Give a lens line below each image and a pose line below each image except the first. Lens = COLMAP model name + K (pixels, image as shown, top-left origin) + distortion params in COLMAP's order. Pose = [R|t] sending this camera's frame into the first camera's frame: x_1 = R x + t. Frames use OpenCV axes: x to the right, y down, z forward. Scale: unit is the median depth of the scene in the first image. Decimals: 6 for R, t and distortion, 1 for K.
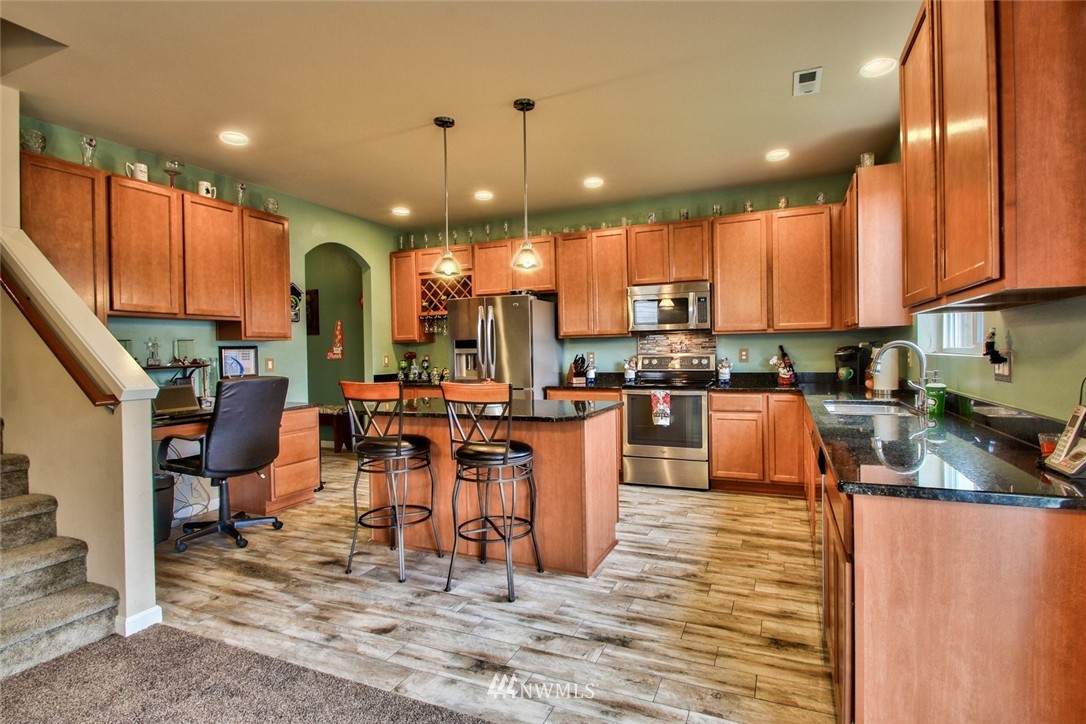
lens RADIAL K [[515.2, 0, 586.7], [0, 515.2, 356.9], [0, 0, 1]] dist [-0.000188, -0.011953]
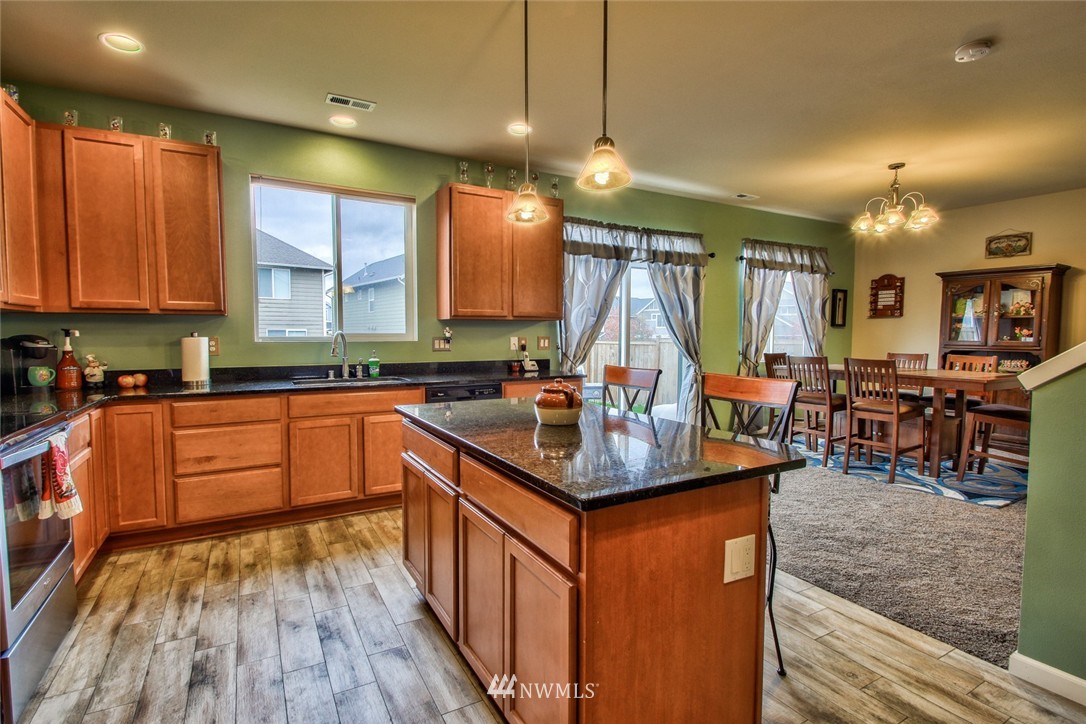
lens RADIAL K [[515.2, 0, 532.5], [0, 515.2, 363.1], [0, 0, 1]] dist [-0.000188, -0.011953]
pose [[-0.751010, -0.024519, 0.659835, -0.585081], [0.017716, 0.998202, 0.057257, -0.007645], [-0.660053, 0.054691, -0.749225, 1.513595]]
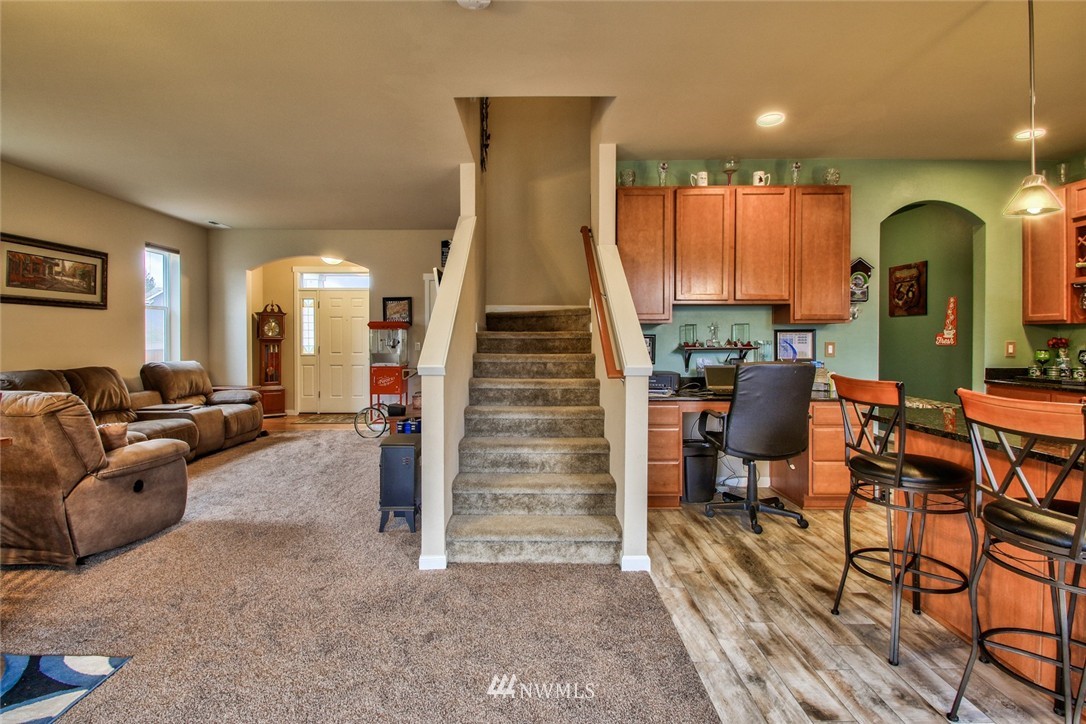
lens RADIAL K [[515.2, 0, 528.1], [0, 515.2, 342.4], [0, 0, 1]] dist [-0.000188, -0.011953]
pose [[0.337809, 0.024781, -0.940888, 0.108148], [-0.017946, 0.999641, 0.019885, -0.008969], [0.941044, 0.010168, 0.338132, 0.254628]]
